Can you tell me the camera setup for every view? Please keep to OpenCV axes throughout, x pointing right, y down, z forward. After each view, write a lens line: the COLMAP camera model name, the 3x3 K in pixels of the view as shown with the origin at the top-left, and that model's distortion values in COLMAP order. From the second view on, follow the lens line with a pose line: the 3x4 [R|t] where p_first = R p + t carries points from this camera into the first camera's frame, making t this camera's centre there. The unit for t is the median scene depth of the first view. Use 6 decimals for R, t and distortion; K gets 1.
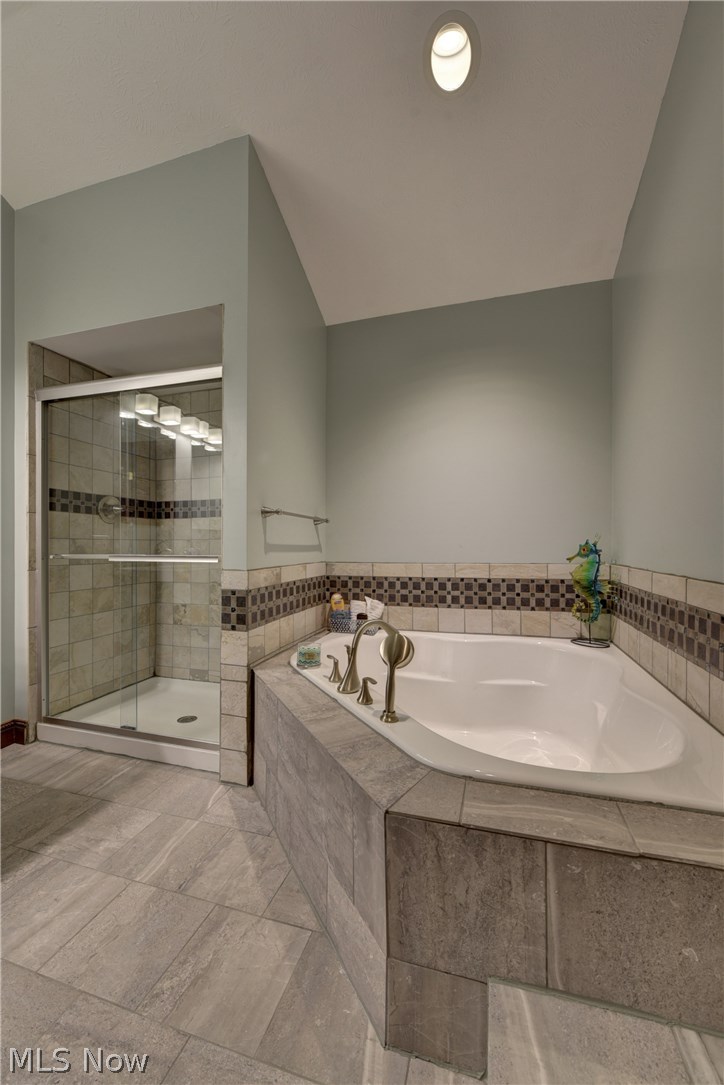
lens RADIAL K [[433.0, 0, 362.0], [0, 433.0, 542.5], [0, 0, 1]] dist [-0.001128, -0.003734]
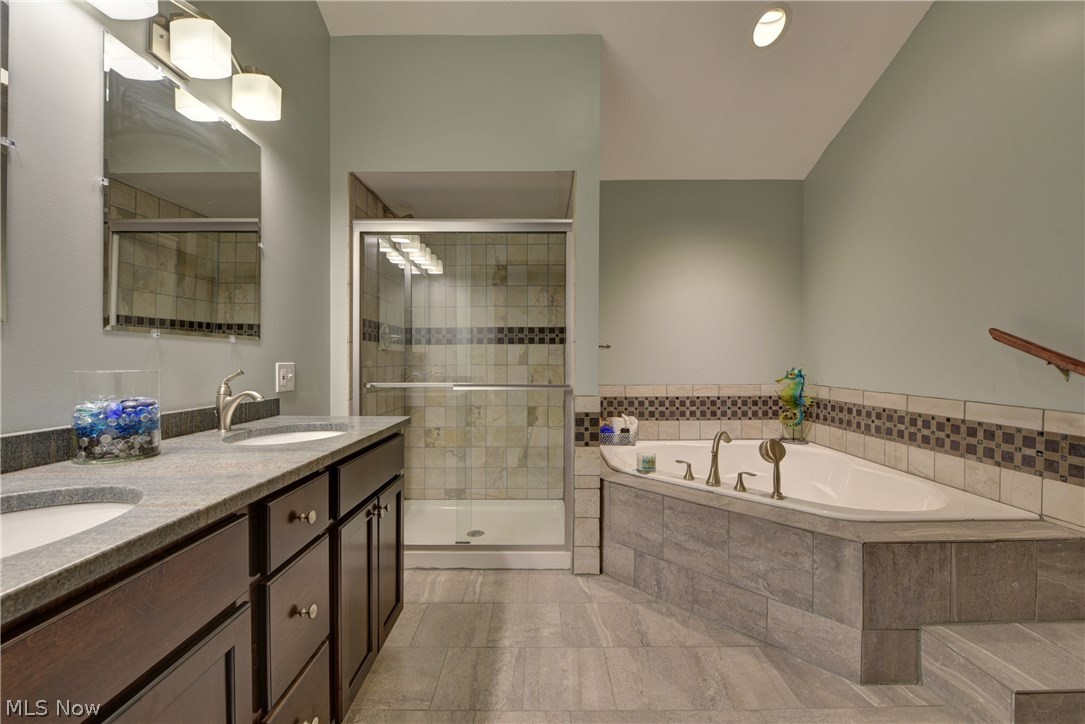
lens RADIAL K [[433.0, 0, 544.4], [0, 433.0, 356.9], [0, 0, 1]] dist [-0.001128, -0.003734]
pose [[0.956358, 0.002227, 0.292189, -0.610004], [-0.002358, 0.999997, 0.000096, -0.035480], [-0.292188, -0.000781, 0.956361, -0.088945]]
